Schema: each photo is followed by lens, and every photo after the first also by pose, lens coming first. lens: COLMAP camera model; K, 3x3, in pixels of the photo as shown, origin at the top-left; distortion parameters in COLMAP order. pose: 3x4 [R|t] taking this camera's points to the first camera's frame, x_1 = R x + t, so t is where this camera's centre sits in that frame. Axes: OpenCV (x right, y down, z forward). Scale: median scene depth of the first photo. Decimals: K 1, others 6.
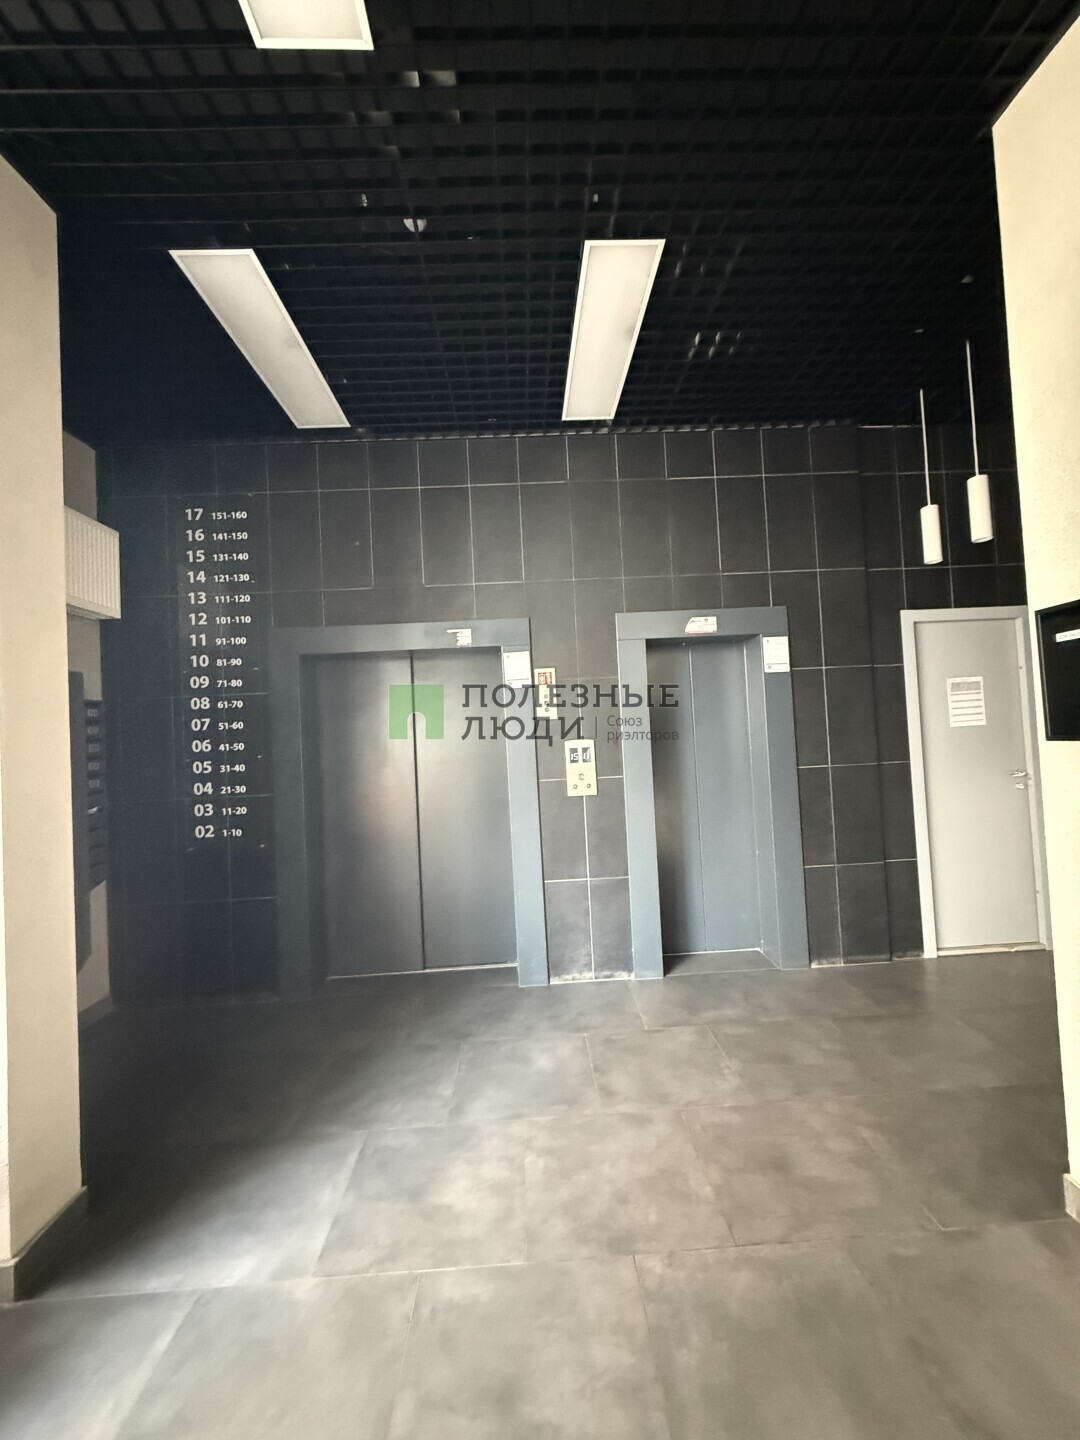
lens RADIAL K [[575.8, 0, 545.0], [0, 575.8, 717.2], [0, 0, 1]] dist [-0.003747, 0.000028]
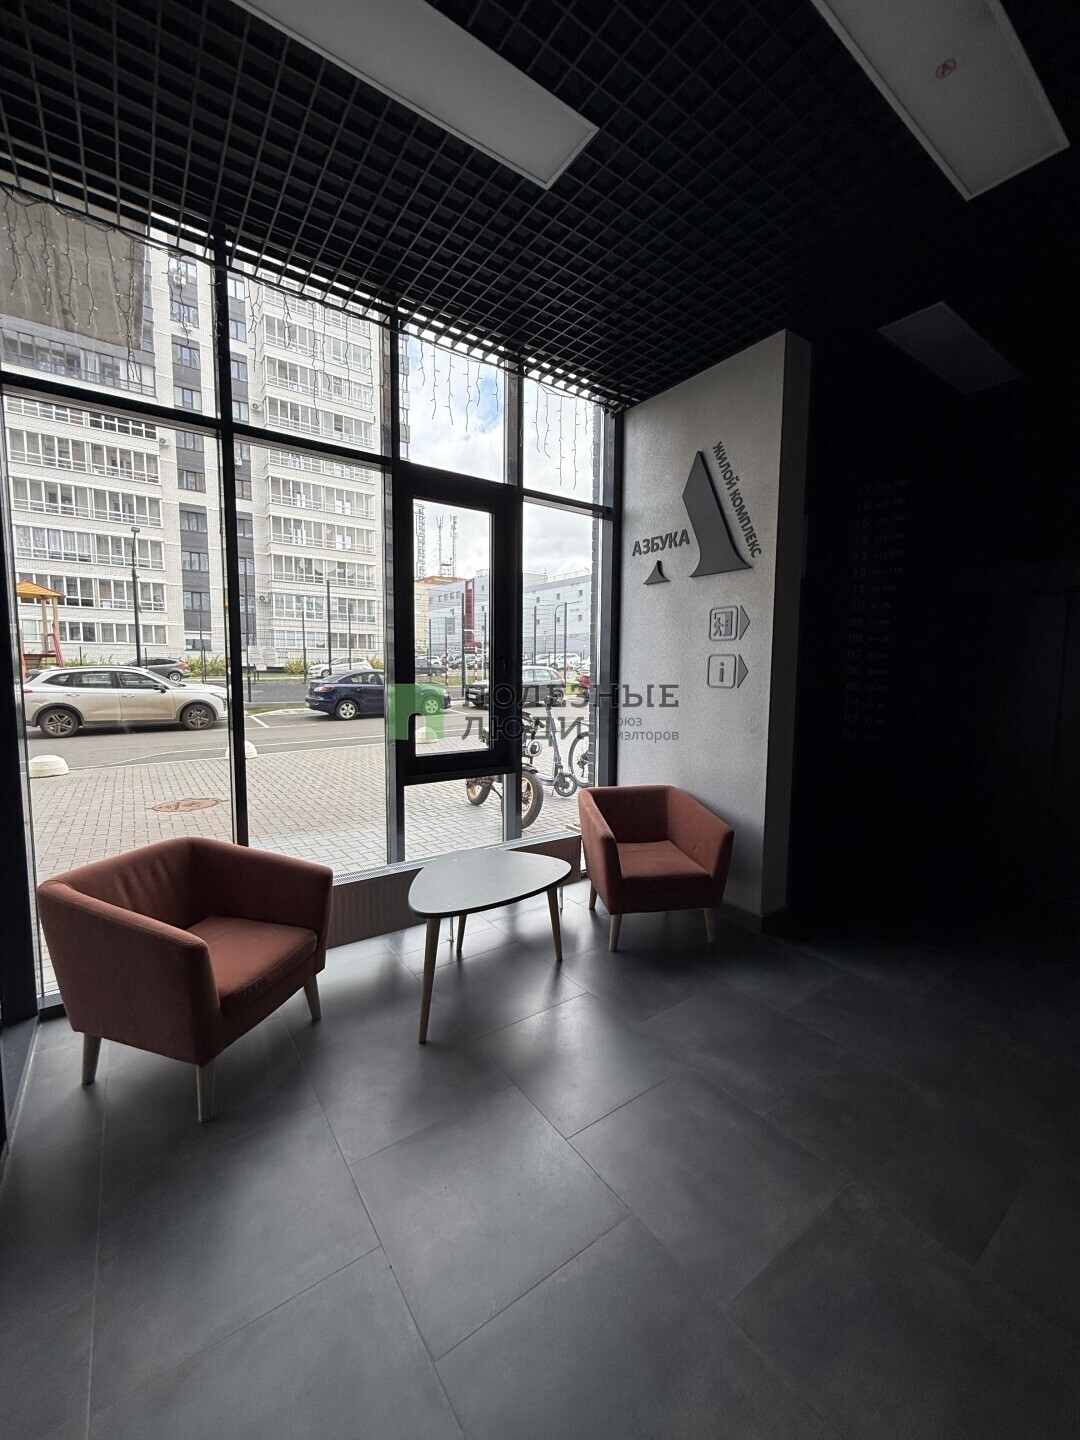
lens RADIAL K [[575.8, 0, 545.1], [0, 575.8, 718.8], [0, 0, 1]] dist [-0.003747, 0.000028]
pose [[0.557297, 0.123281, -0.821110, 0.114076], [-0.008788, 0.989737, 0.142634, -0.022877], [0.830267, -0.072273, 0.552660, -0.342719]]
